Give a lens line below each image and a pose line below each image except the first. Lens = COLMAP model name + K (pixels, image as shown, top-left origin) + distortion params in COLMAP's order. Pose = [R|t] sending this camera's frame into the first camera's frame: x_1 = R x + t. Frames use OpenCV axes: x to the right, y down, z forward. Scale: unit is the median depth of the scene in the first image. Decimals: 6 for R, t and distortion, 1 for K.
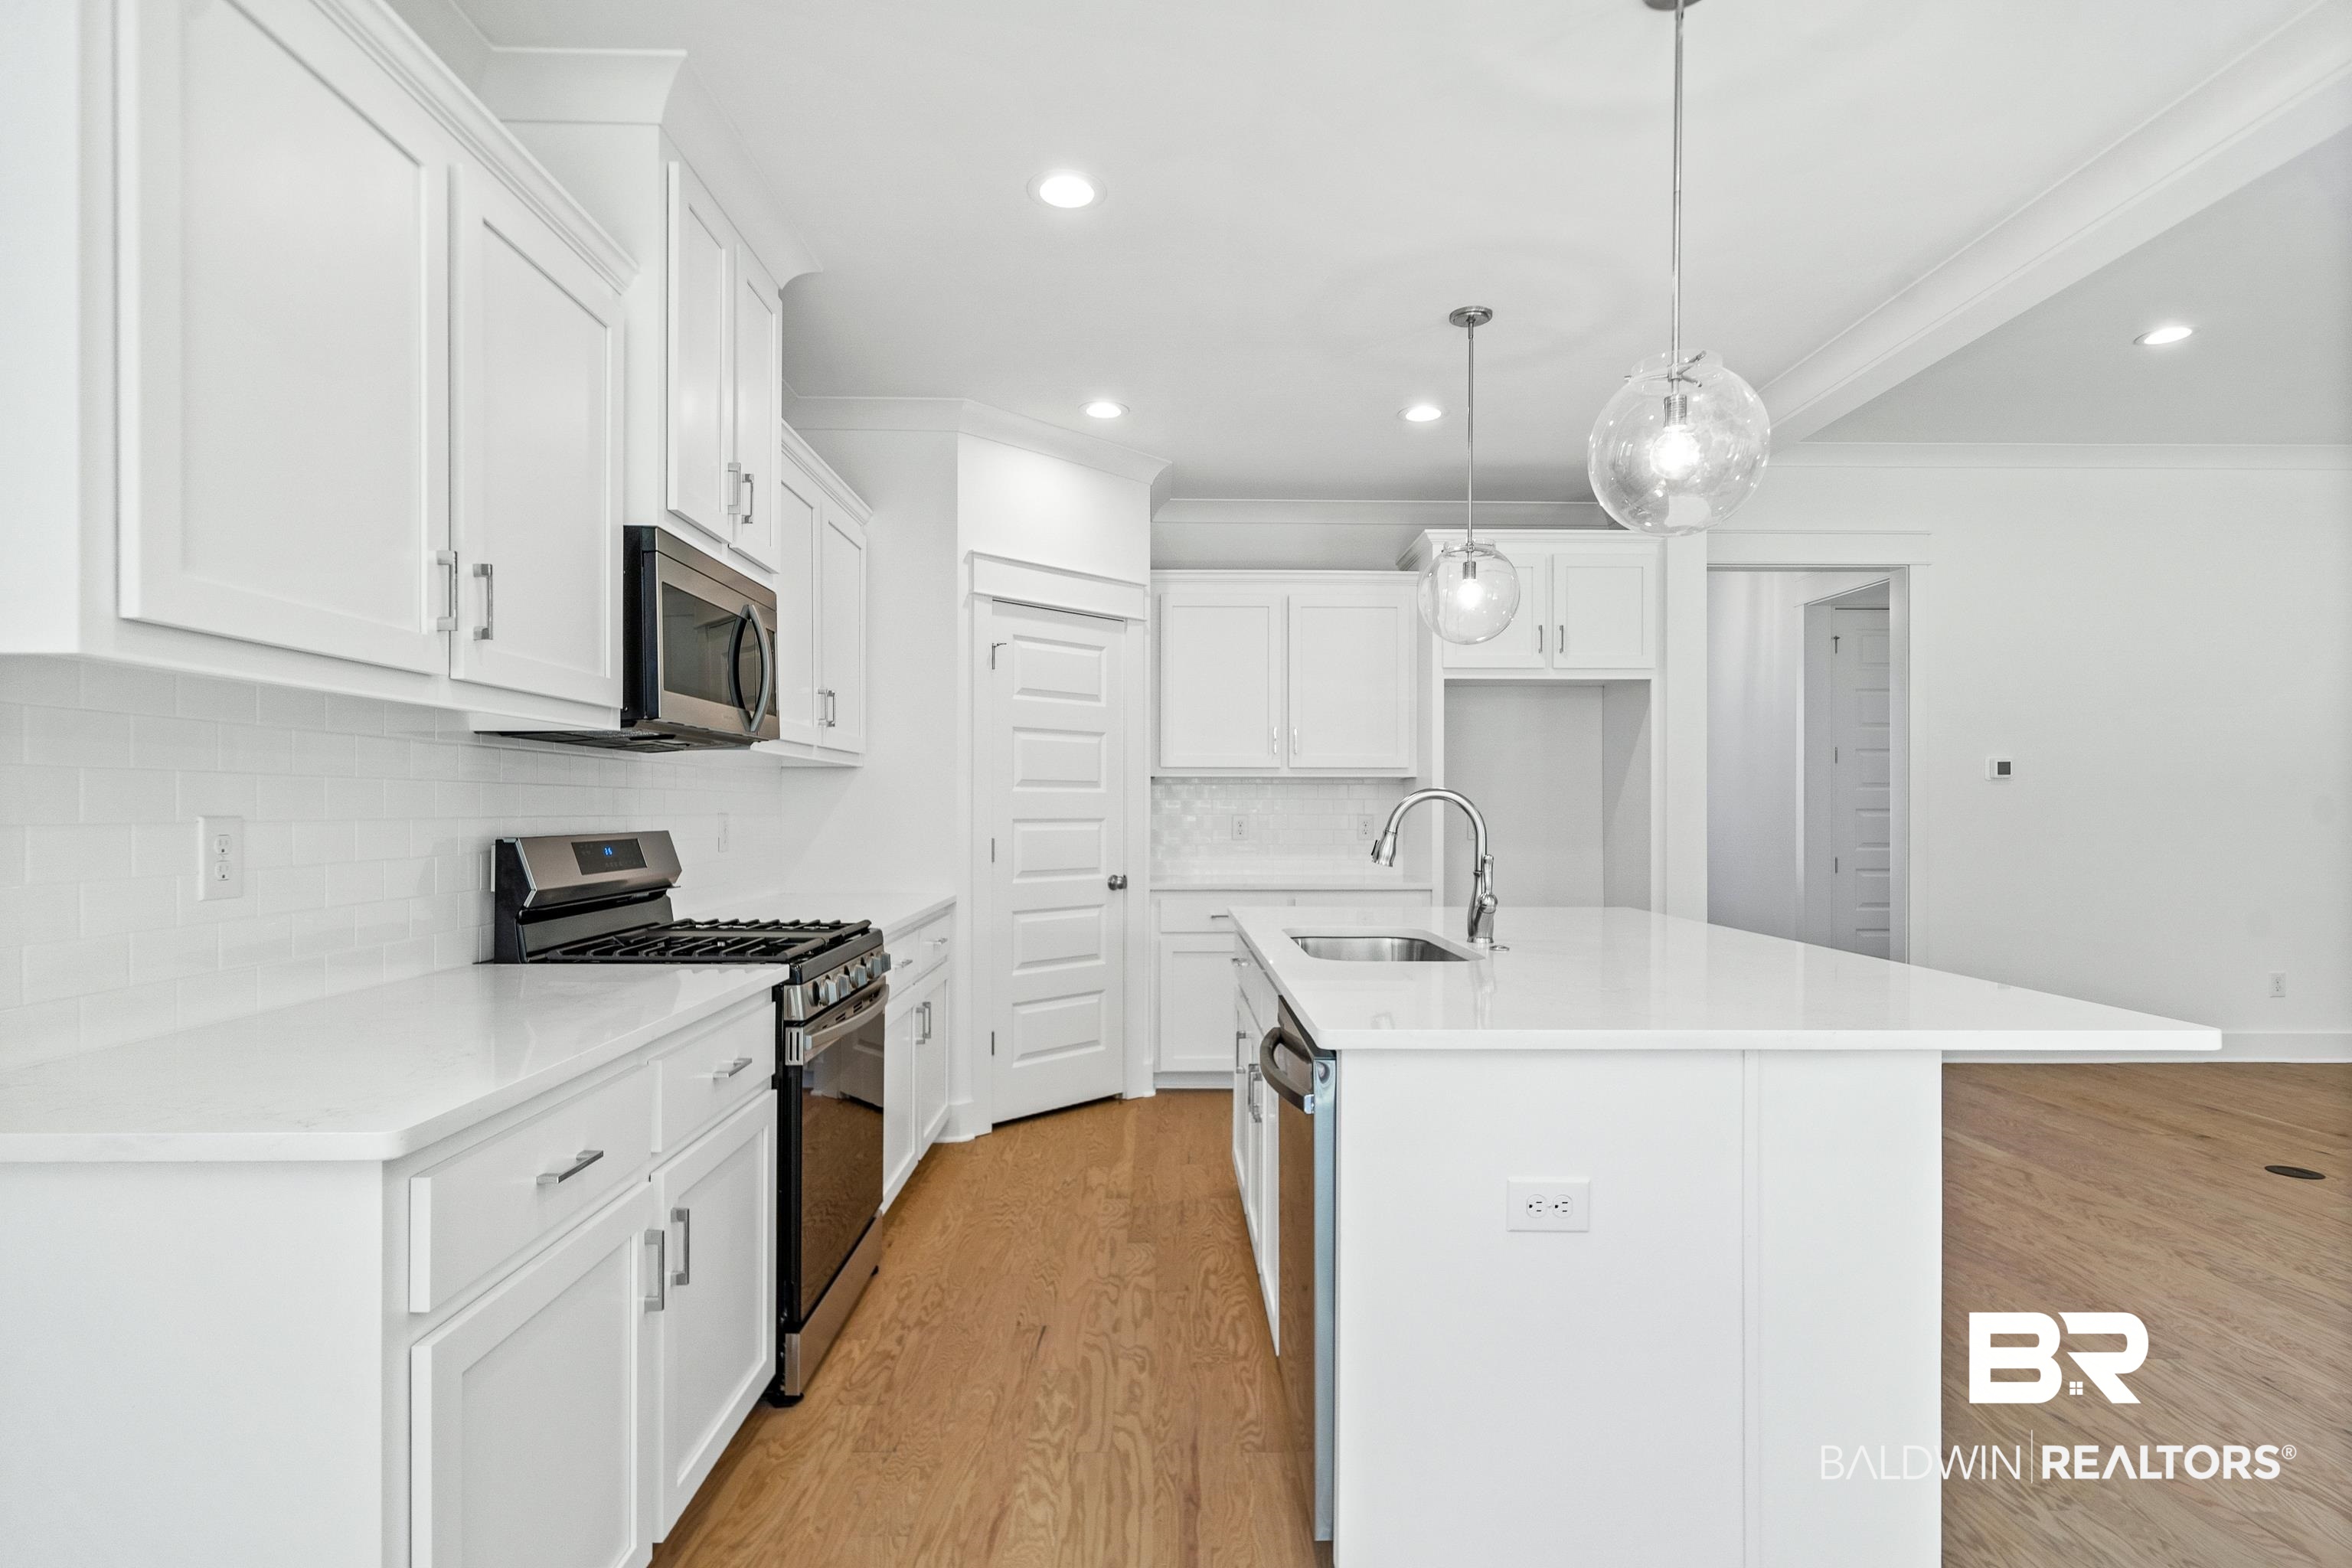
lens RADIAL K [[1172.0, 0, 1171.3], [0, 1172.0, 810.7], [0, 0, 1]] dist [0.002570, 0.000829]
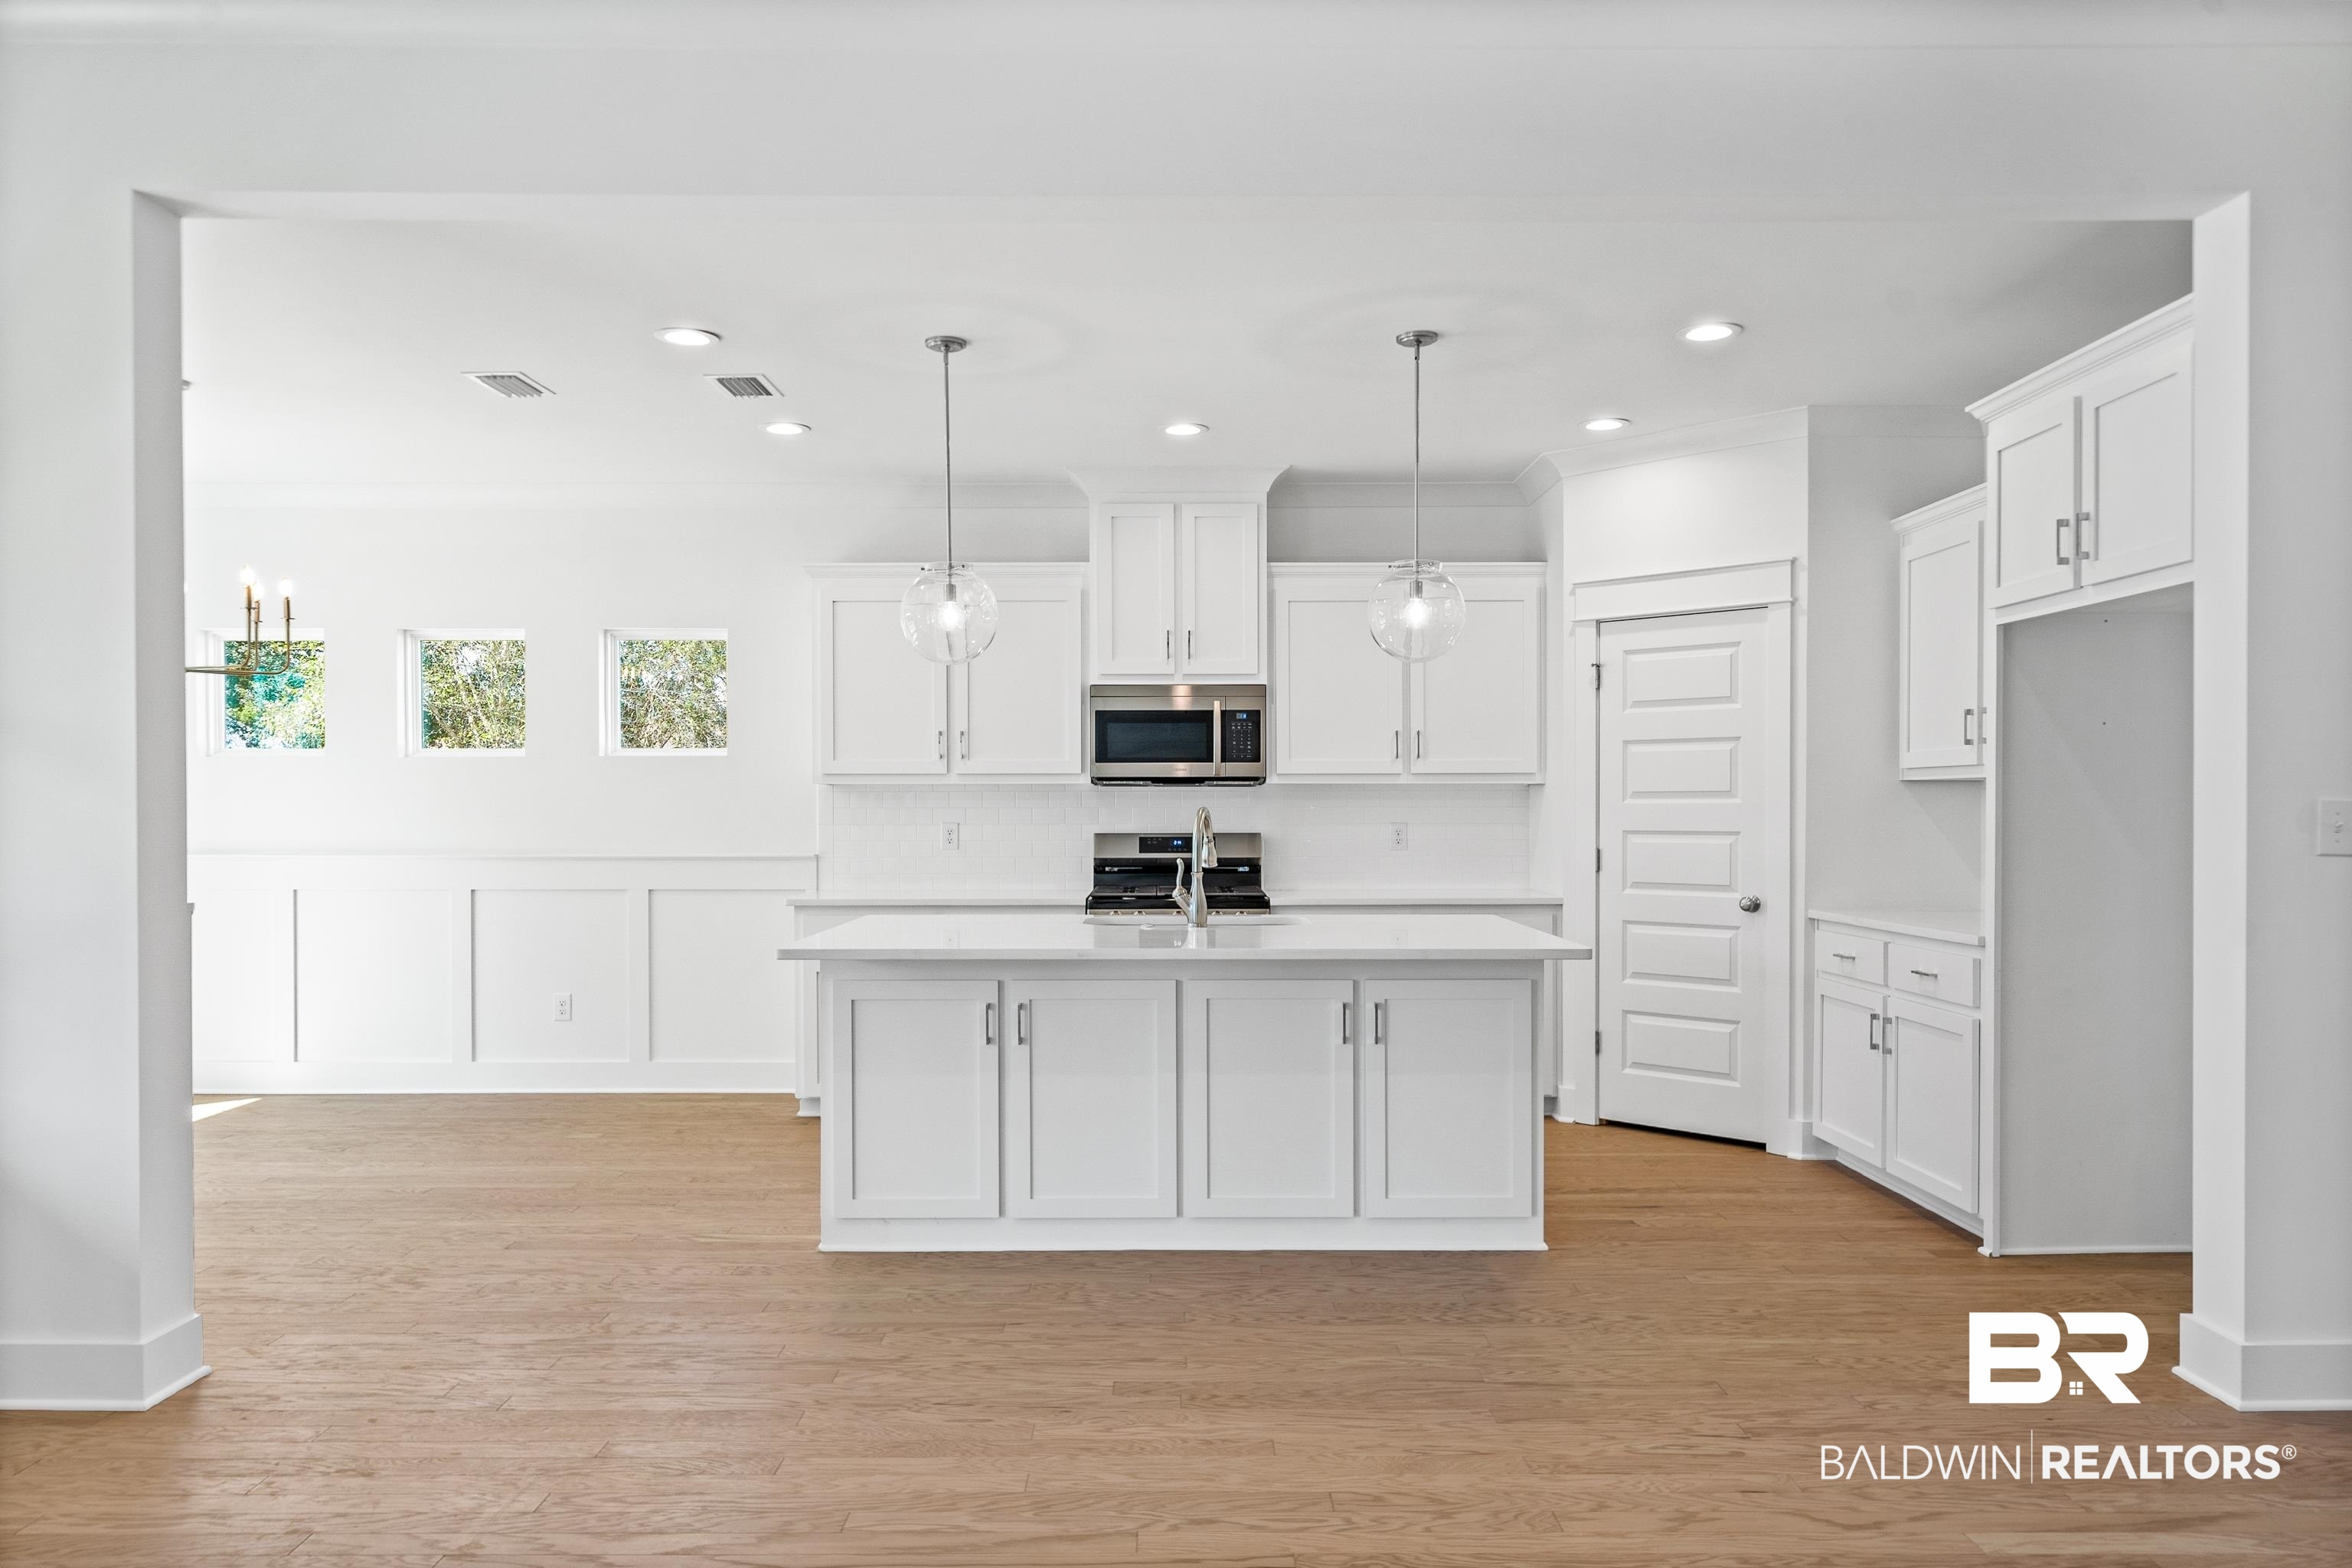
lens RADIAL K [[1605.7, 0, 1169.6], [0, 1605.7, 818.5], [0, 0, 1]] dist [0.005926, -0.002324]
pose [[-0.012047, 0.004414, -0.999918, 1.863056], [-0.000829, 0.999990, 0.004424, -0.014140], [0.999927, 0.000882, -0.012044, 0.904769]]
